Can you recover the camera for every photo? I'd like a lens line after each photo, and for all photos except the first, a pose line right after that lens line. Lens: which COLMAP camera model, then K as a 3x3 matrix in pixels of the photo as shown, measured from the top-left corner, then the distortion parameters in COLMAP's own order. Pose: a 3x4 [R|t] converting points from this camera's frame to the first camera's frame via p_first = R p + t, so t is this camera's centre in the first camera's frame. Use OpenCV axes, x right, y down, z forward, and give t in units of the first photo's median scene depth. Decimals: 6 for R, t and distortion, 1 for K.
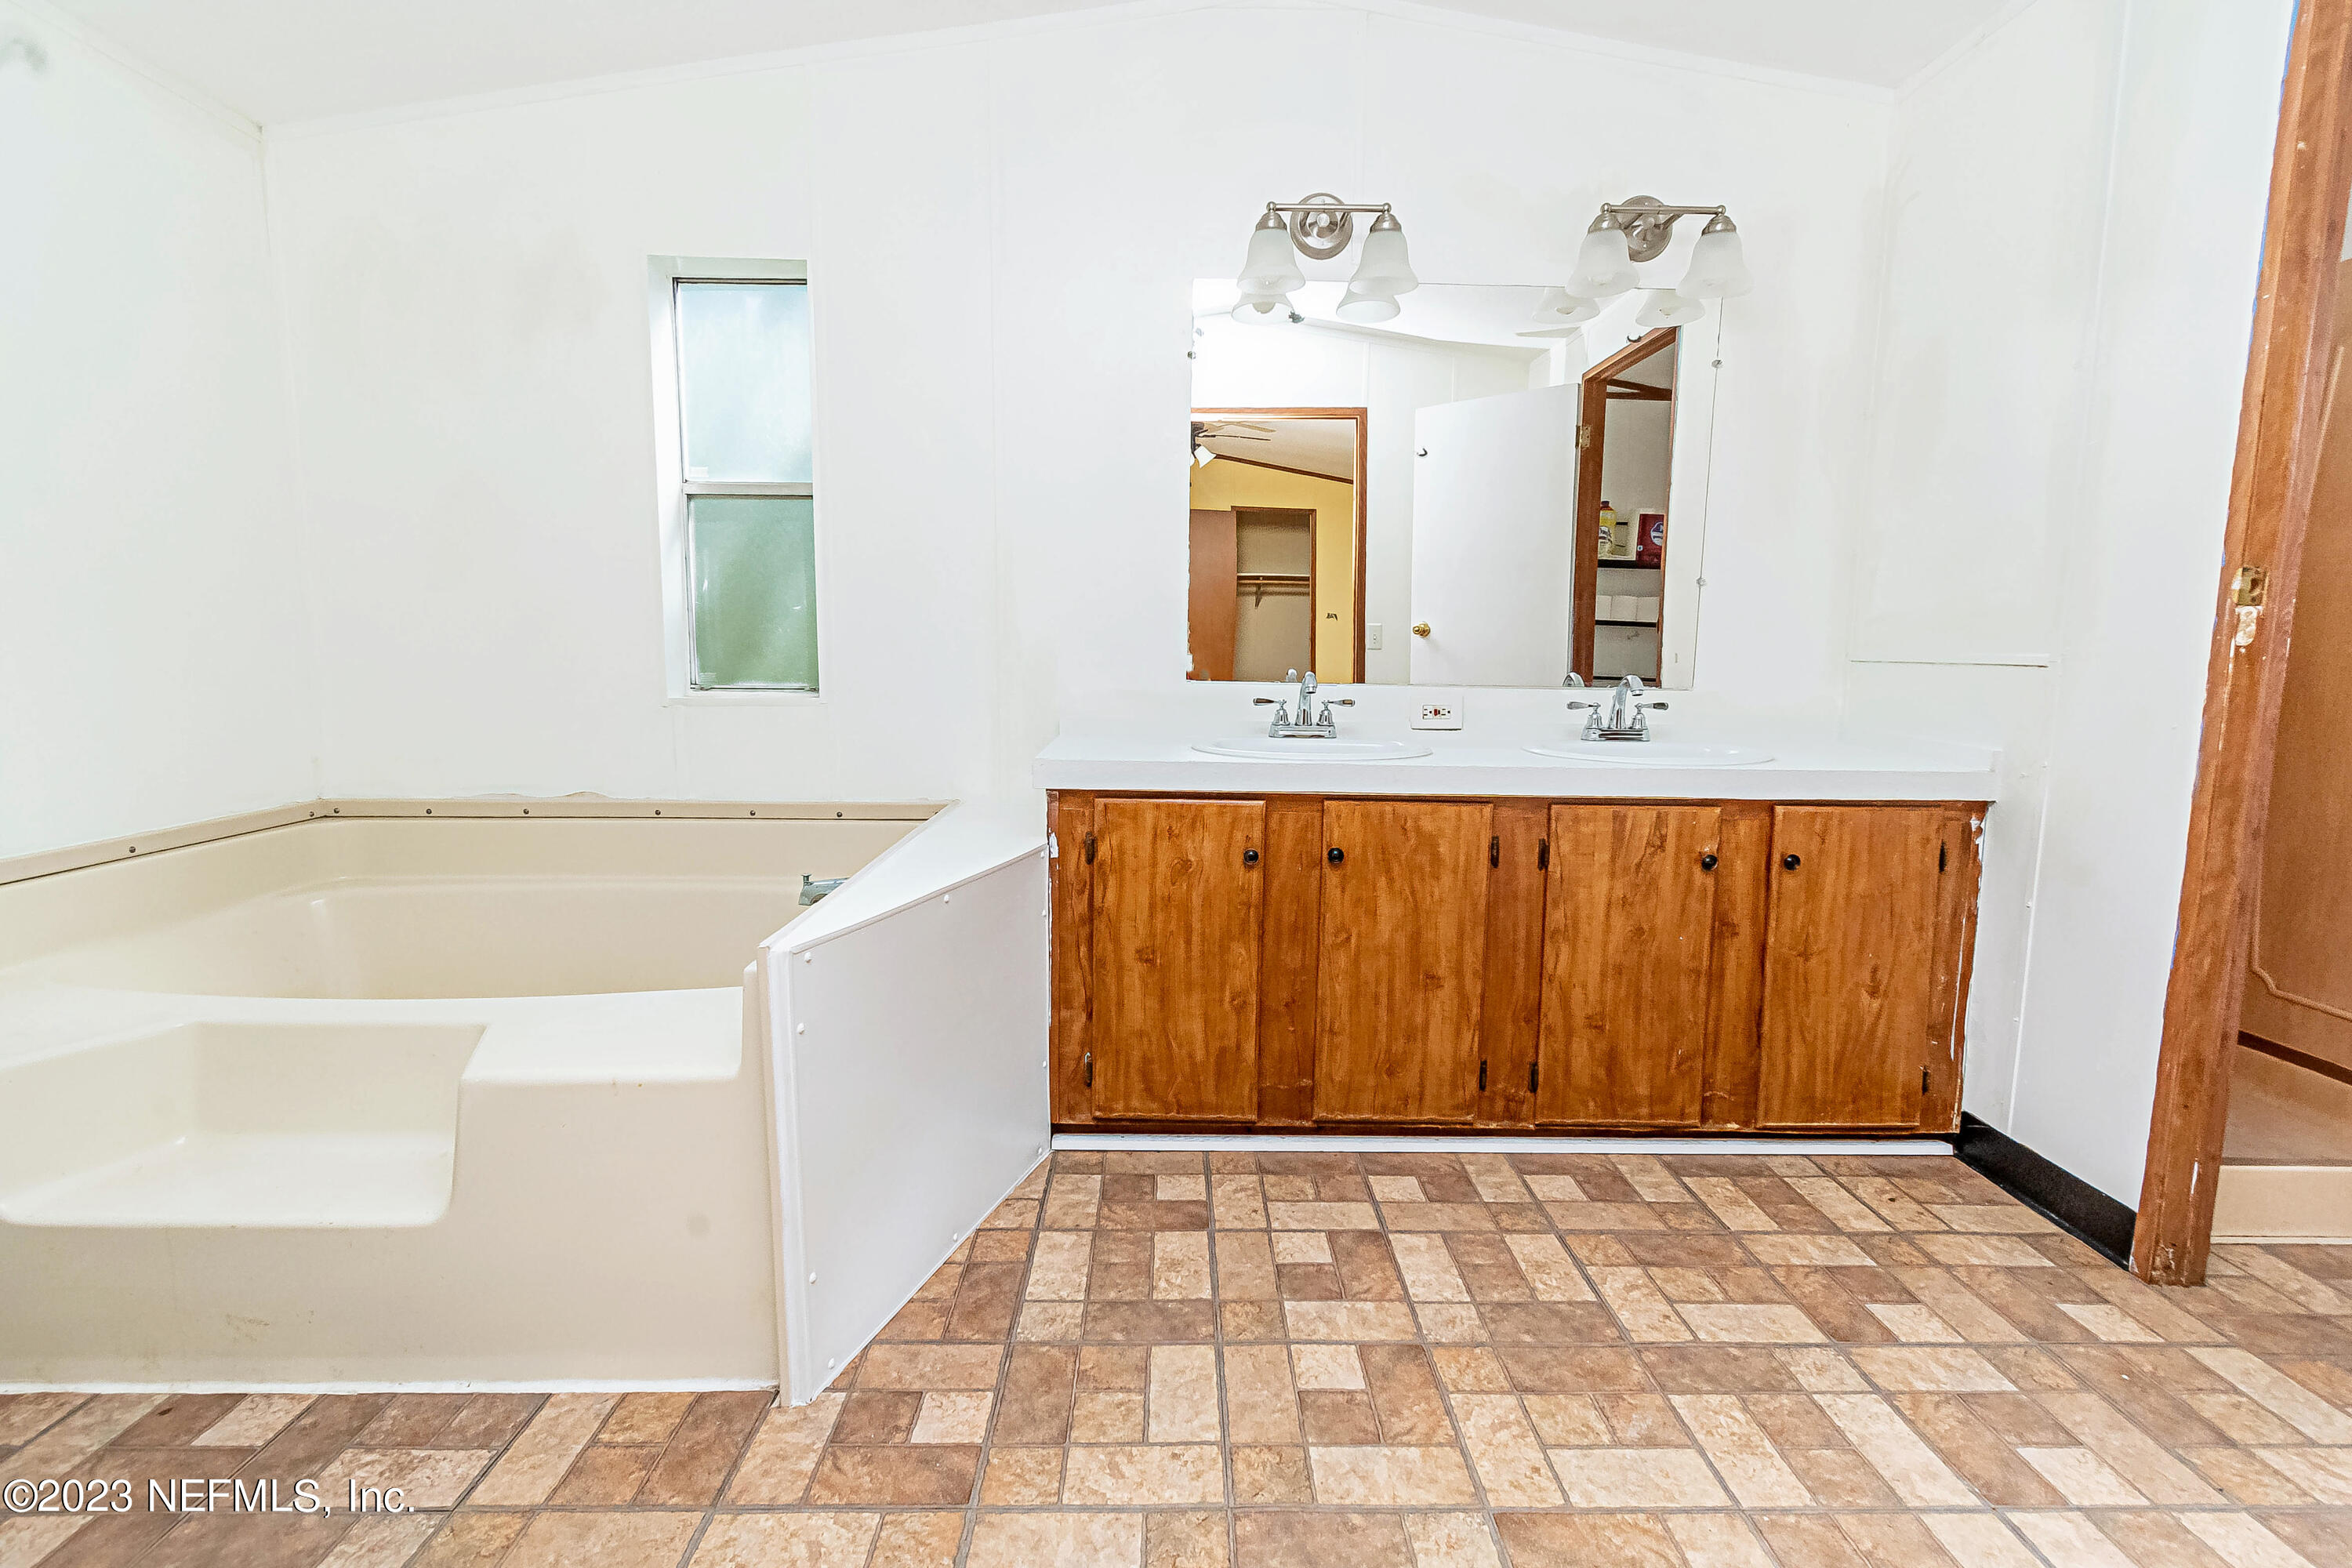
lens RADIAL K [[1077.0, 0, 1194.4], [0, 1077.0, 787.7], [0, 0, 1]] dist [0.027614, -0.030267]
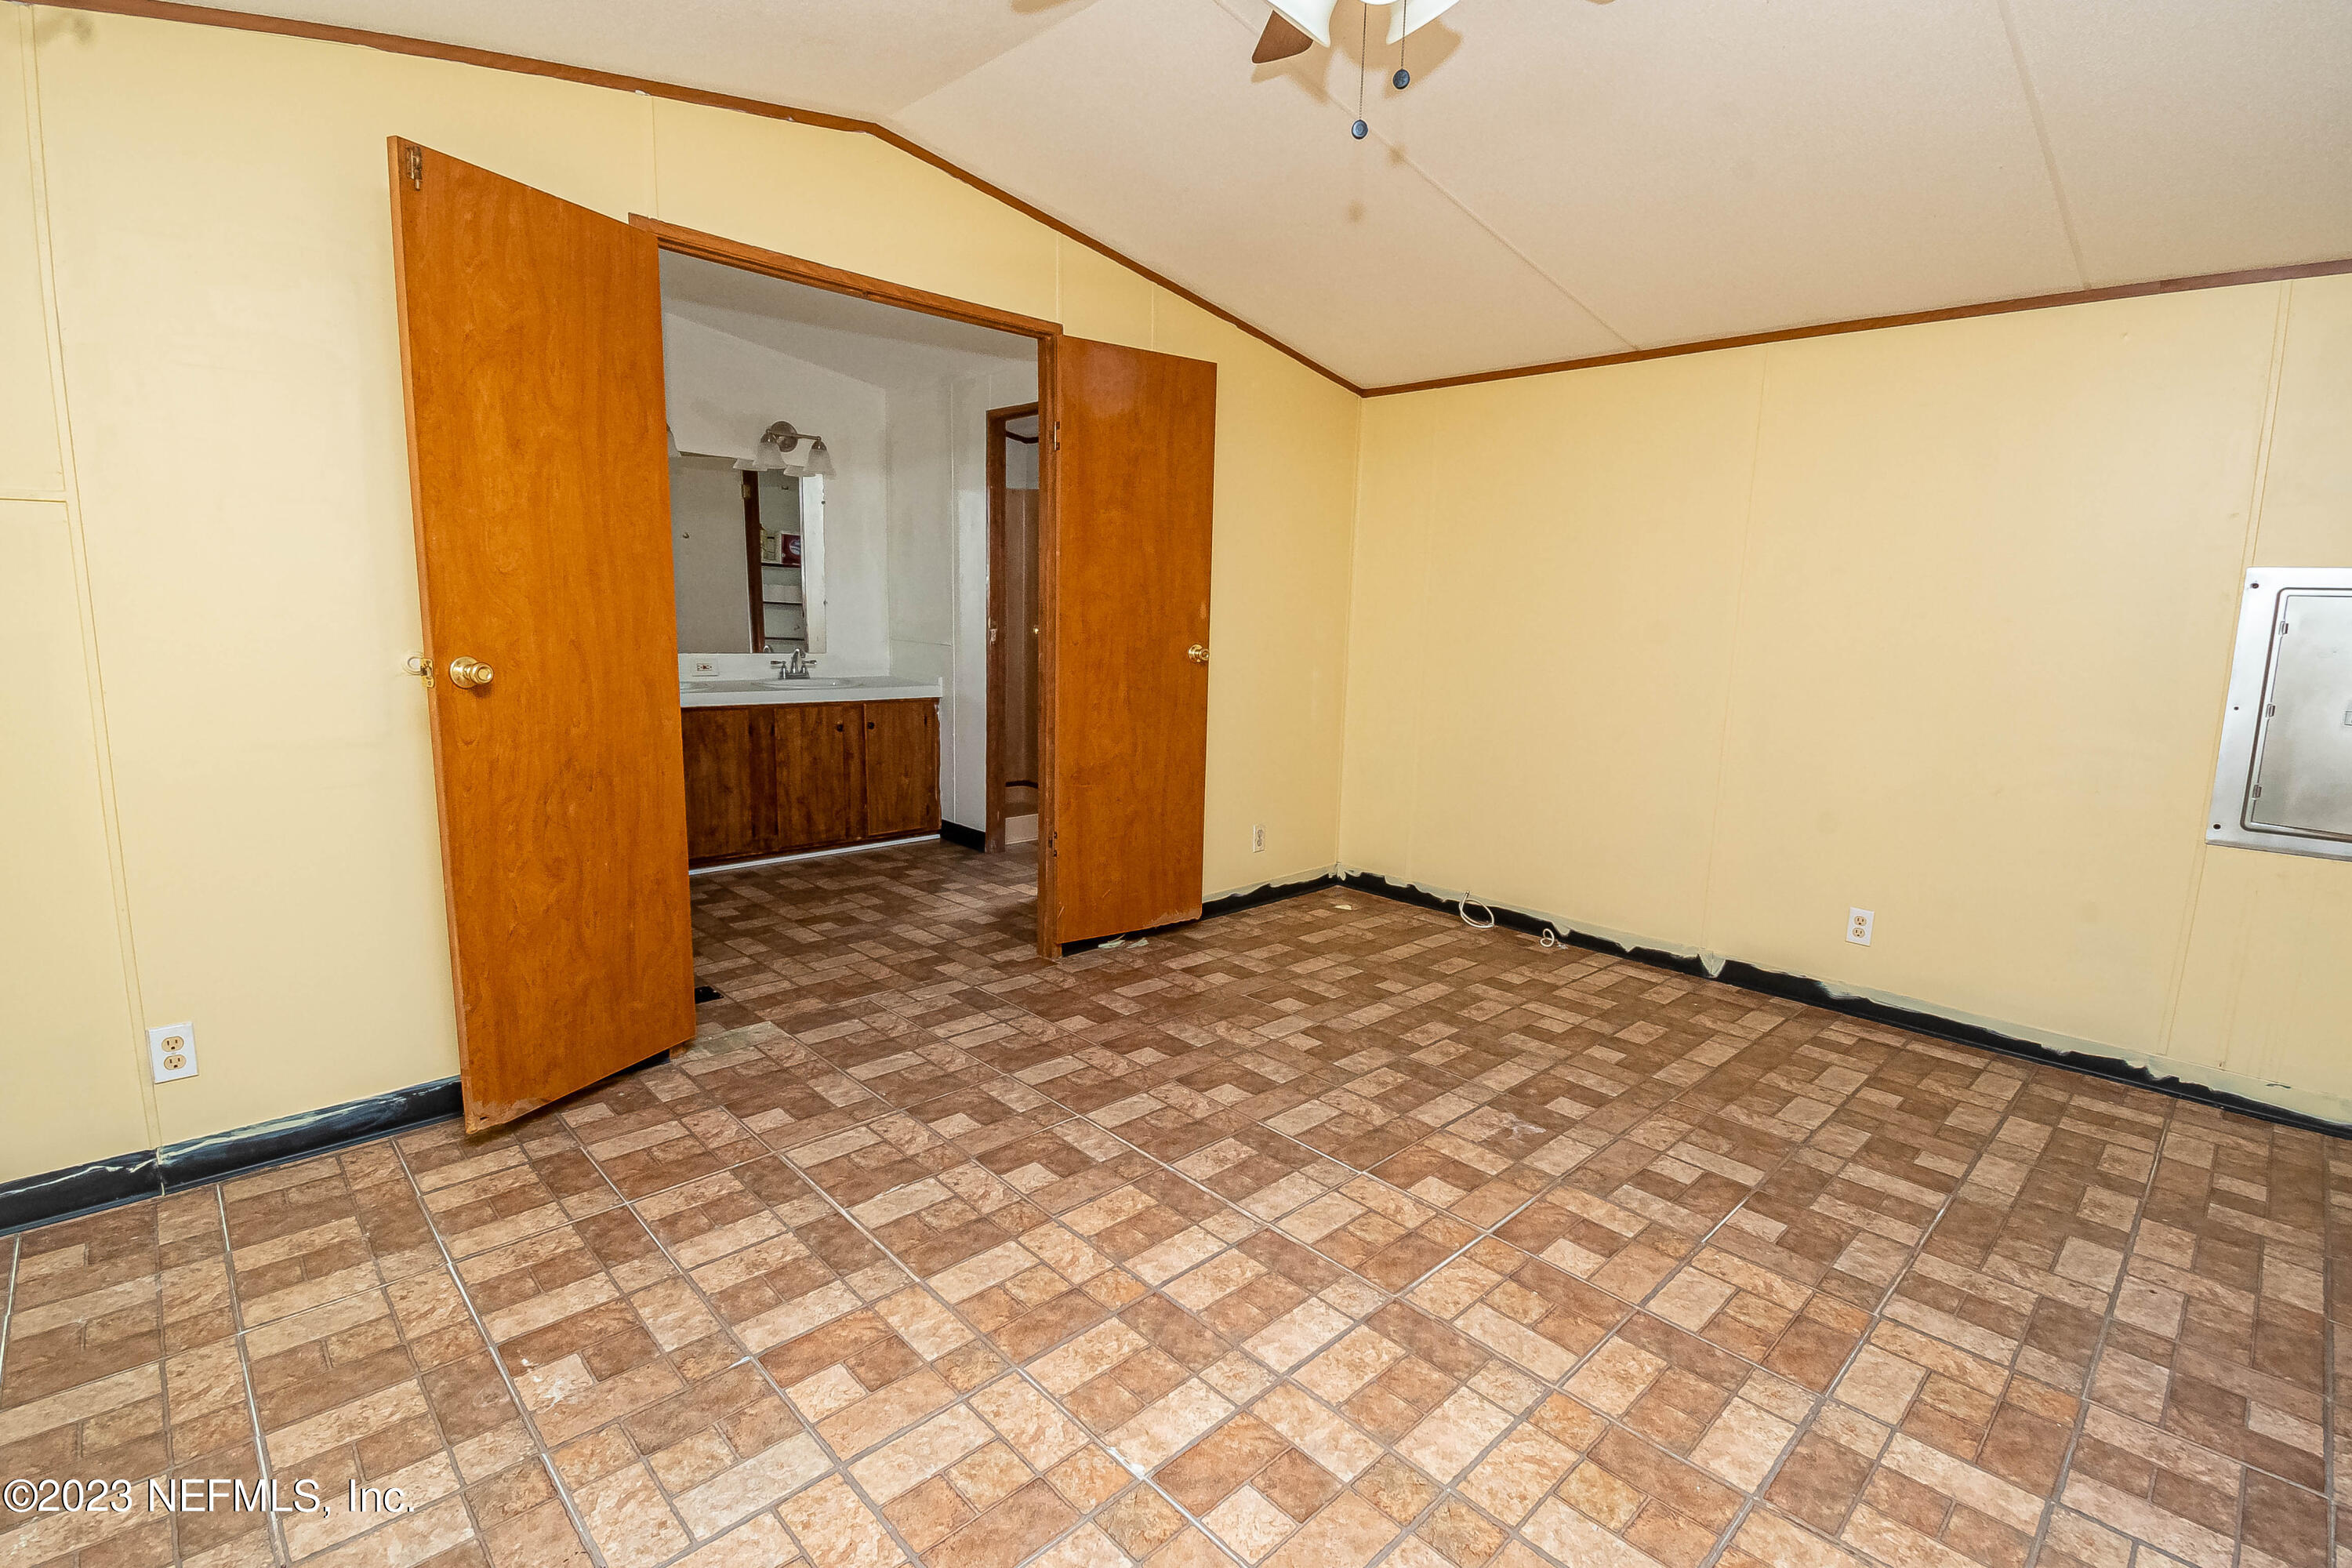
lens RADIAL K [[1077.0, 0, 1194.4], [0, 1077.0, 787.7], [0, 0, 1]] dist [0.027614, -0.030267]
pose [[0.722336, -0.105488, 0.683450, -0.611450], [0.056550, 0.993998, 0.093653, 0.018410], [-0.689227, -0.028999, 0.723965, -1.286755]]
